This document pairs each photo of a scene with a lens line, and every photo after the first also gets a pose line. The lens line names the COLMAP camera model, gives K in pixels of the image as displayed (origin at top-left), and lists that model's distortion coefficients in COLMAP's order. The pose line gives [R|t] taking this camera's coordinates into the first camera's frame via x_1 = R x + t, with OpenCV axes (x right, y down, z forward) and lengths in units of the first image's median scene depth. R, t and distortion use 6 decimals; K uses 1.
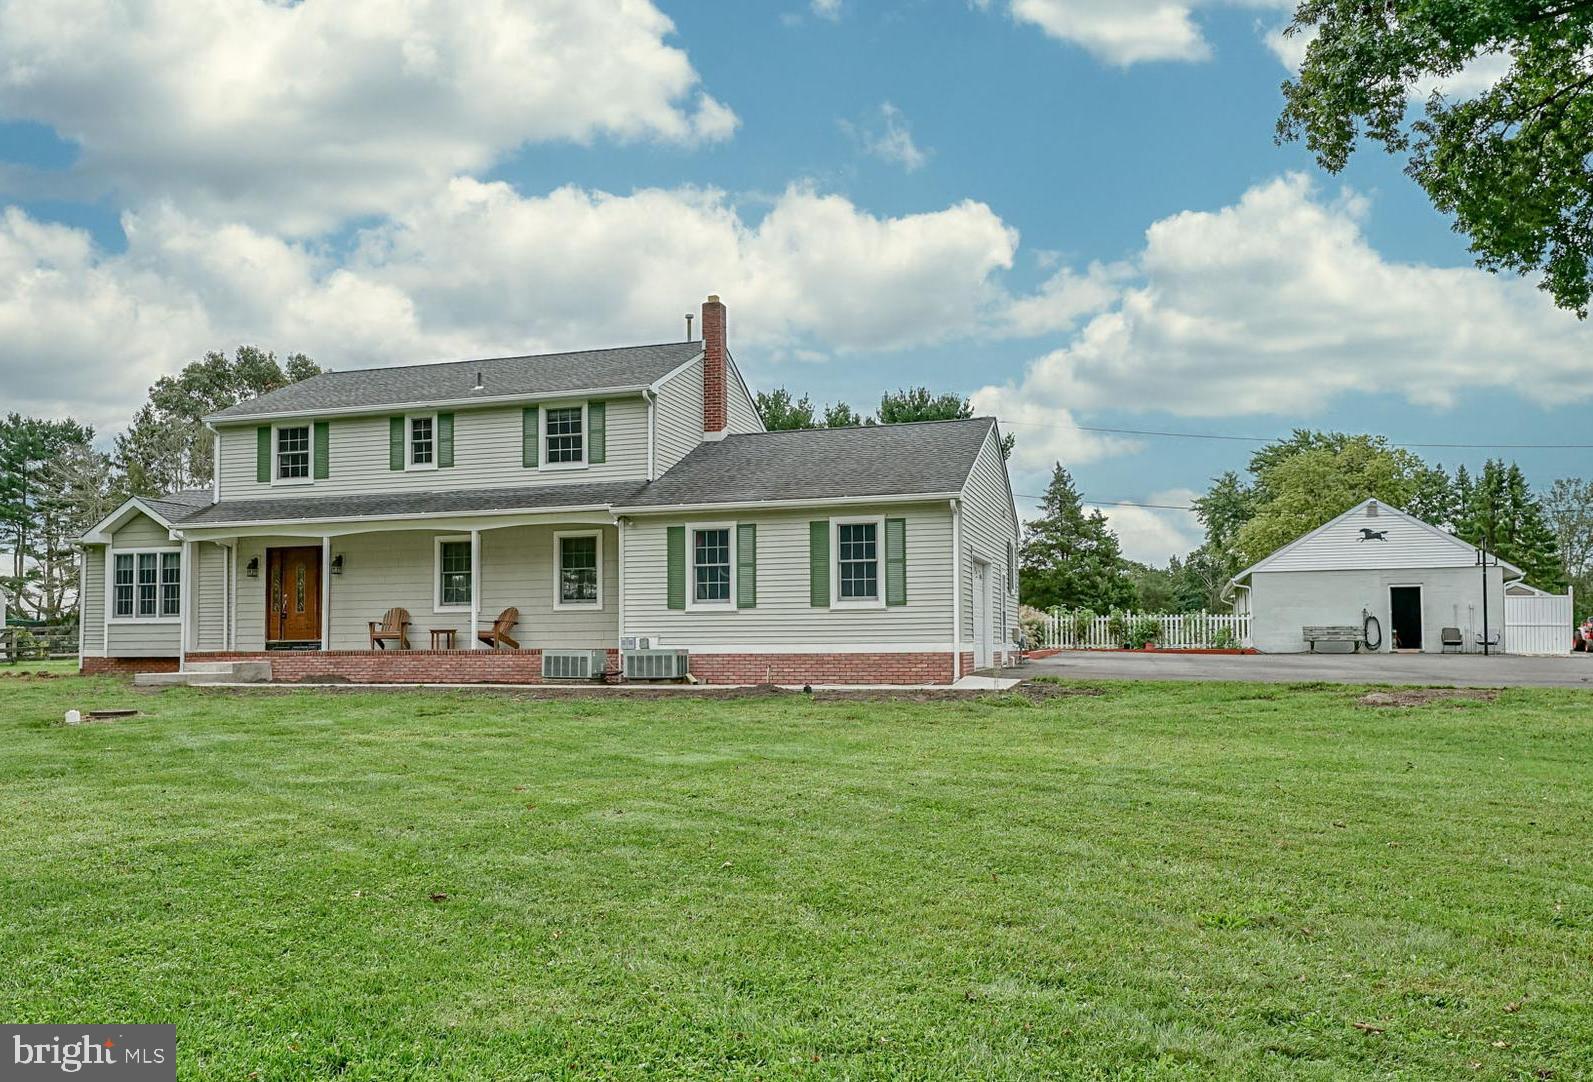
lens RADIAL K [[1326.8, 0, 719.9], [0, 1326.8, 598.6], [0, 0, 1]] dist [0.017404, -0.006067]
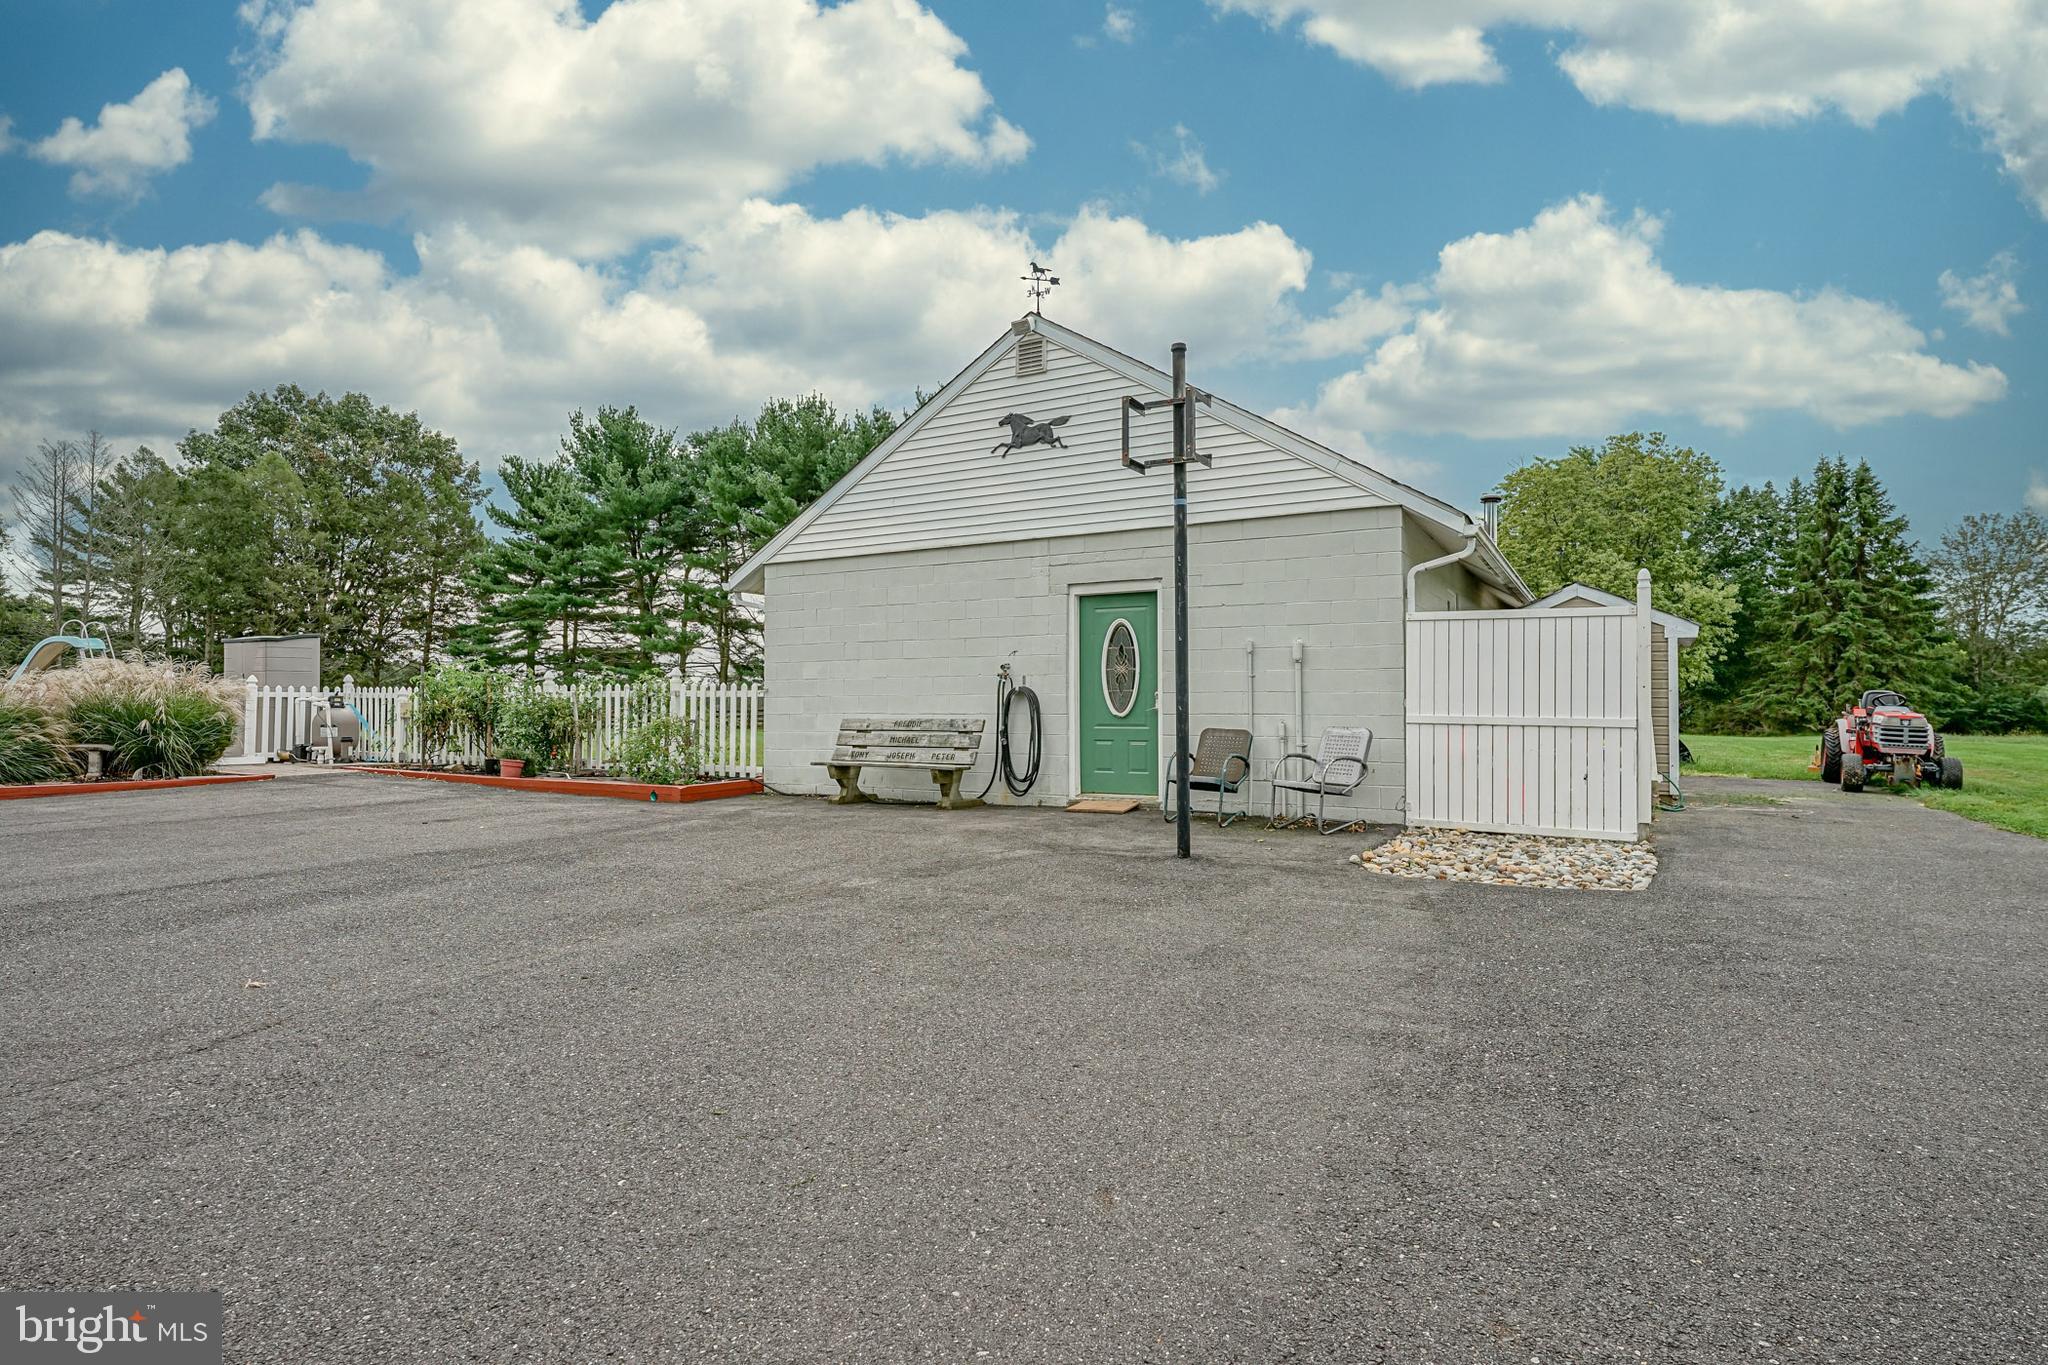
lens RADIAL K [[1083.3, 0, 1033.0], [0, 1083.3, 680.6], [0, 0, 1]] dist [0.001782, -0.000383]
pose [[0.984772, 0.000525, -0.173849, 0.774777], [0.000774, 0.999972, 0.007405, 0.013694], [0.173848, -0.007426, 0.984744, 1.078913]]
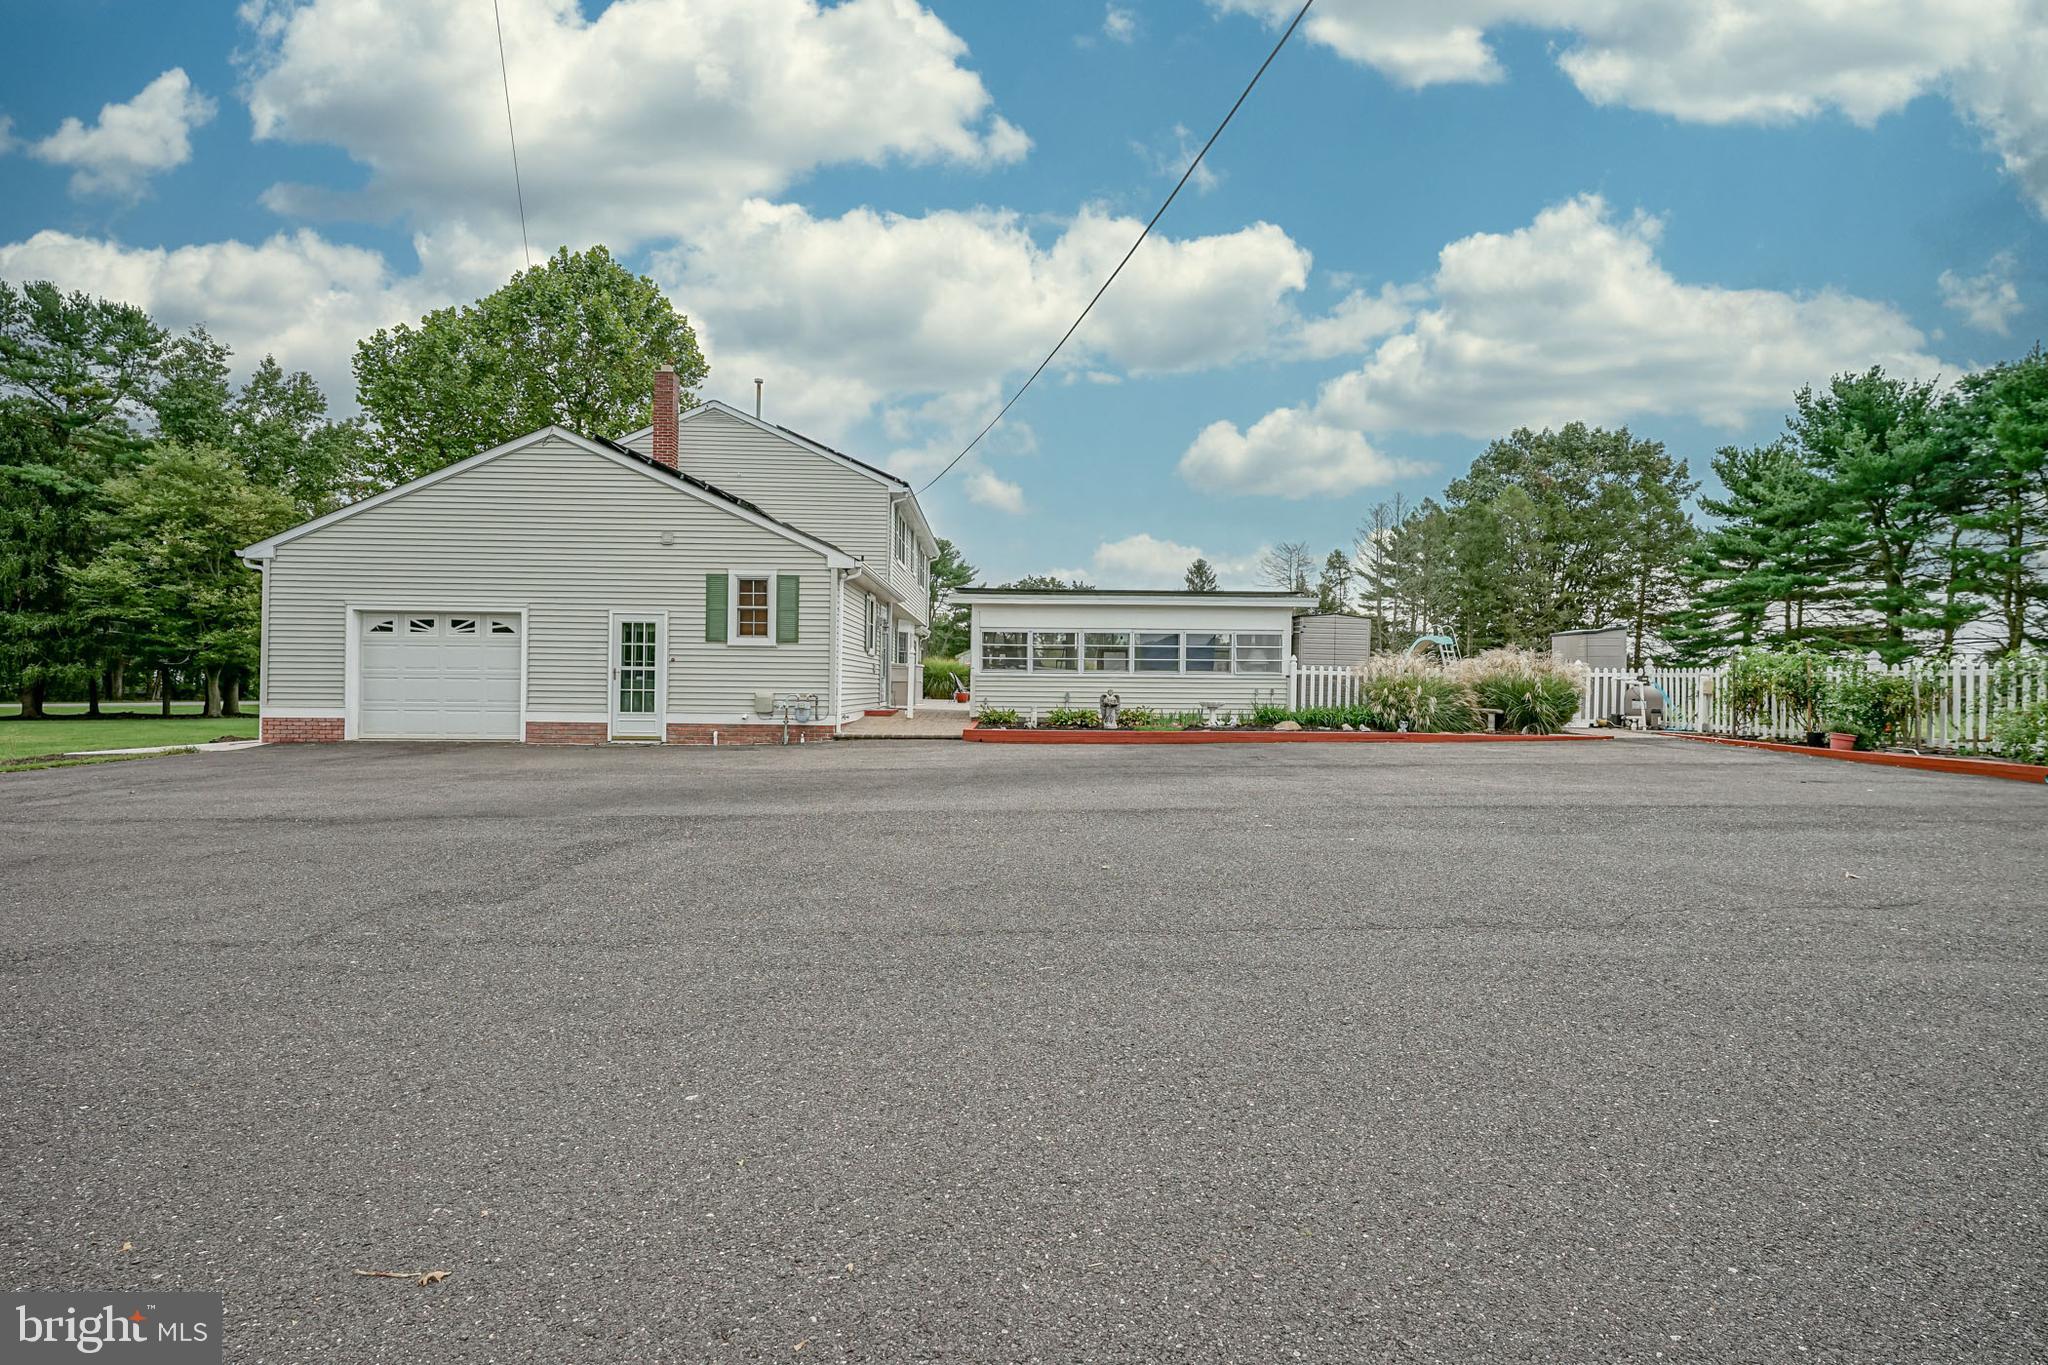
lens RADIAL K [[945.8, 0, 1023.7], [0, 945.8, 676.3], [0, 0, 1]] dist [0.000431, -0.000461]
pose [[0.321947, 0.000465, -0.946758, 0.767977], [0.020647, 0.999759, 0.007512, 0.013102], [0.946533, -0.021966, 0.321859, 1.000066]]
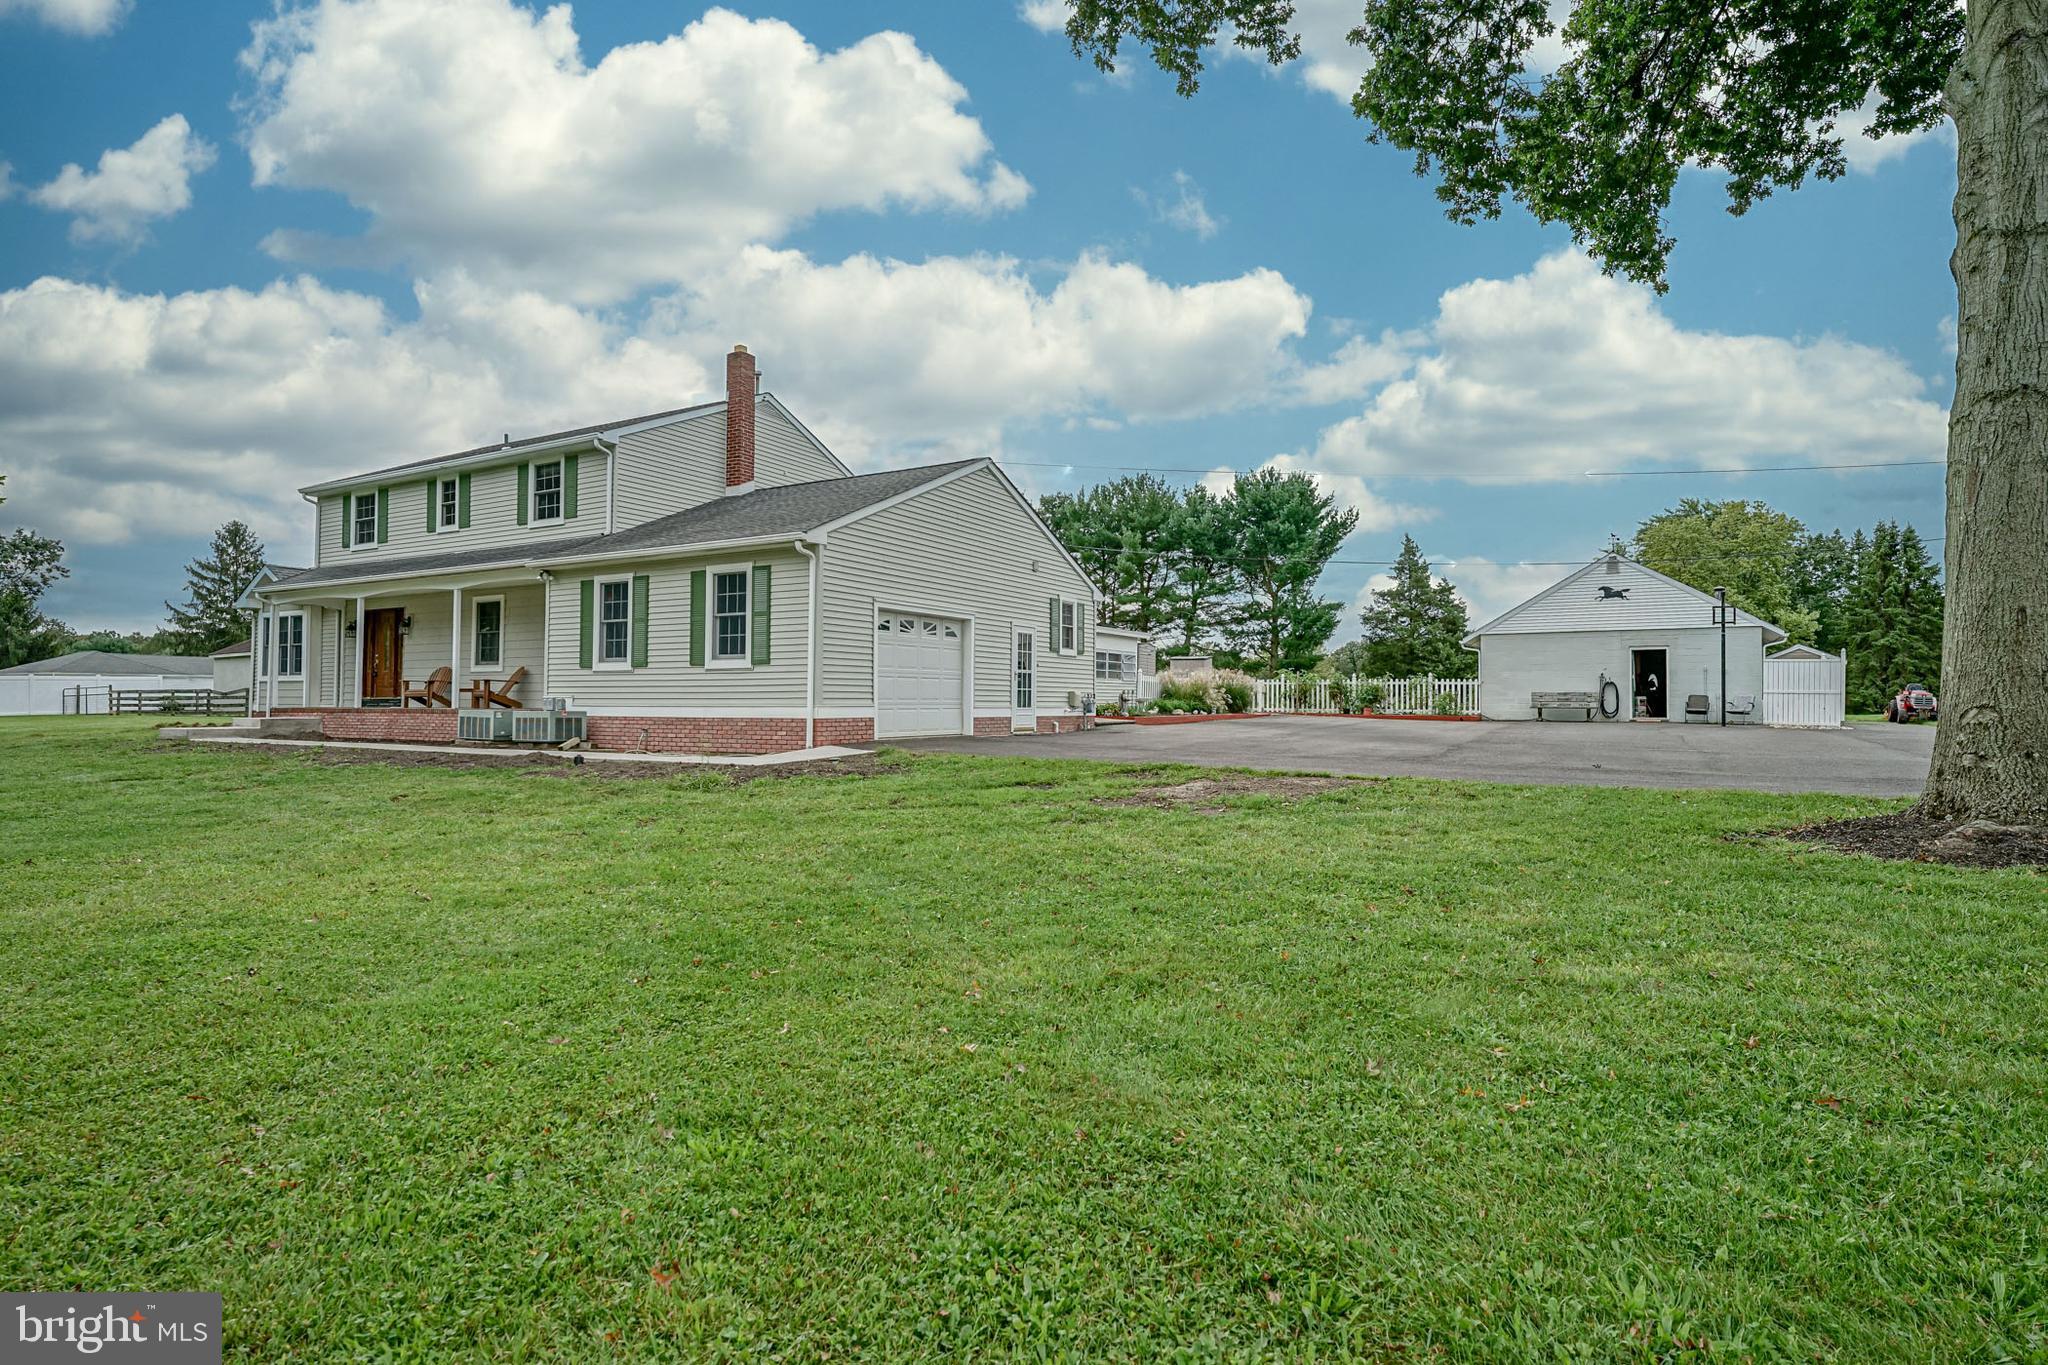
lens RADIAL K [[1083.3, 0, 1010.2], [0, 1083.3, 688.7], [0, 0, 1]] dist [0.001782, -0.000383]
pose [[0.977585, 0.007232, -0.210418, 0.349523], [-0.002635, 0.999752, 0.022119, 0.003795], [0.210526, -0.021069, 0.977361, 0.260857]]
